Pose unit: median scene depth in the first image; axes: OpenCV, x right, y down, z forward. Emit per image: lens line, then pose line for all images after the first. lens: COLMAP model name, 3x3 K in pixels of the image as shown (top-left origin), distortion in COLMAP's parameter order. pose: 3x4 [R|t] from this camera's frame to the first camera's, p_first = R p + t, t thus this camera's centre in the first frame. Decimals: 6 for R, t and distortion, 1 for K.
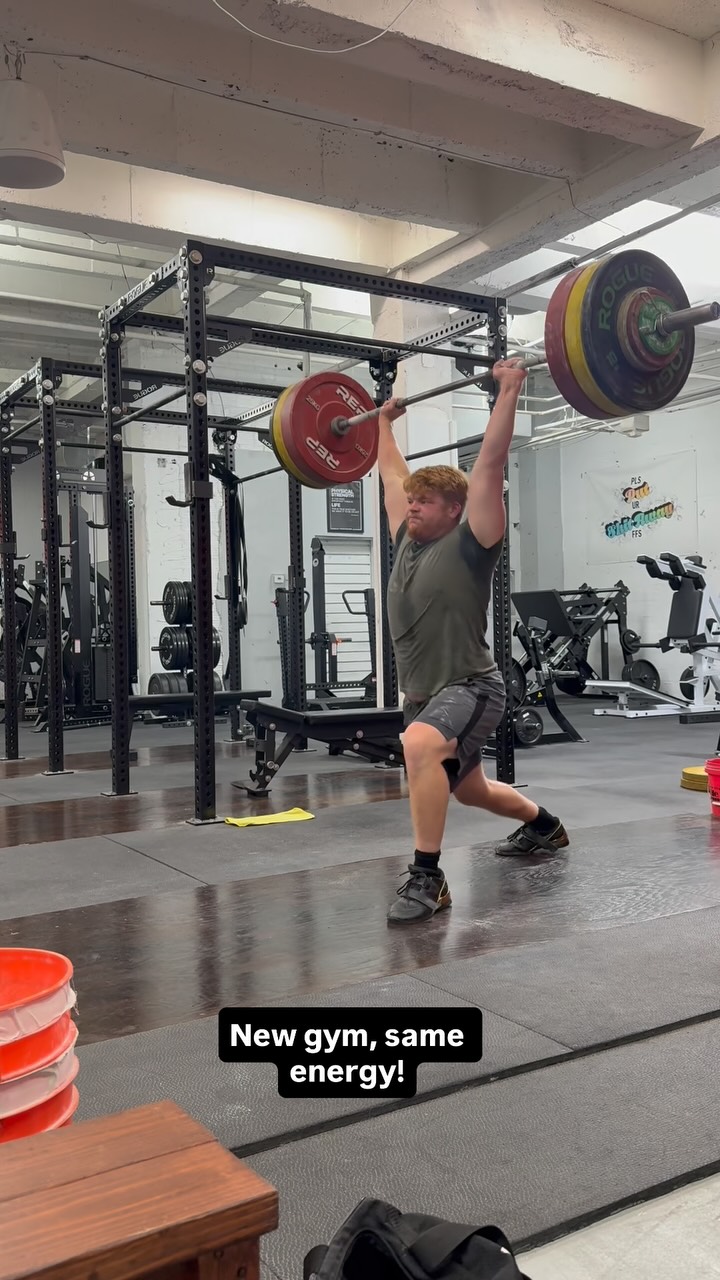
lens RADIAL K [[1093.8, 0, 360.0], [0, 1093.8, 640.0], [0, 0, 1]] dist [0.003130, -0.006588]
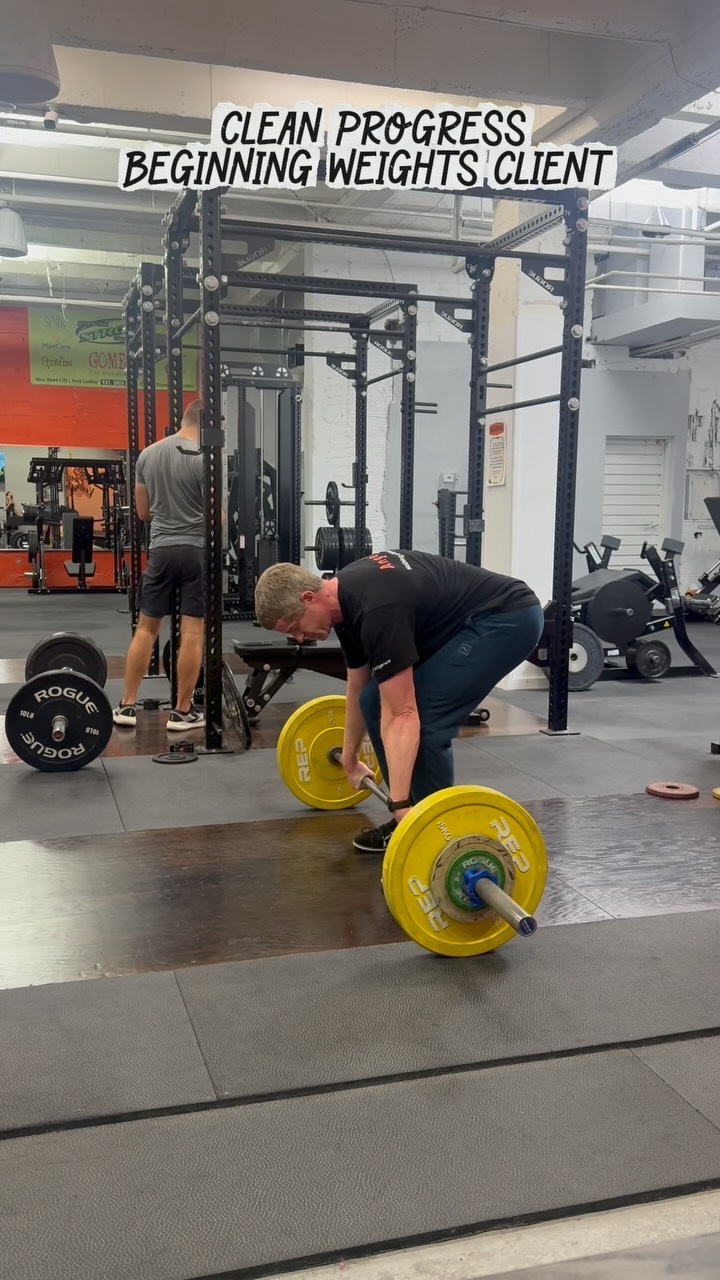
lens RADIAL K [[1112.1, 0, 360.0], [0, 1112.1, 640.0], [0, 0, 1]] dist [-0.018323, -0.007038]
pose [[0.971491, 0.052268, -0.231245, 0.154607], [-0.027485, 0.993648, 0.109127, -0.035848], [0.235480, -0.099660, 0.966756, 0.047910]]
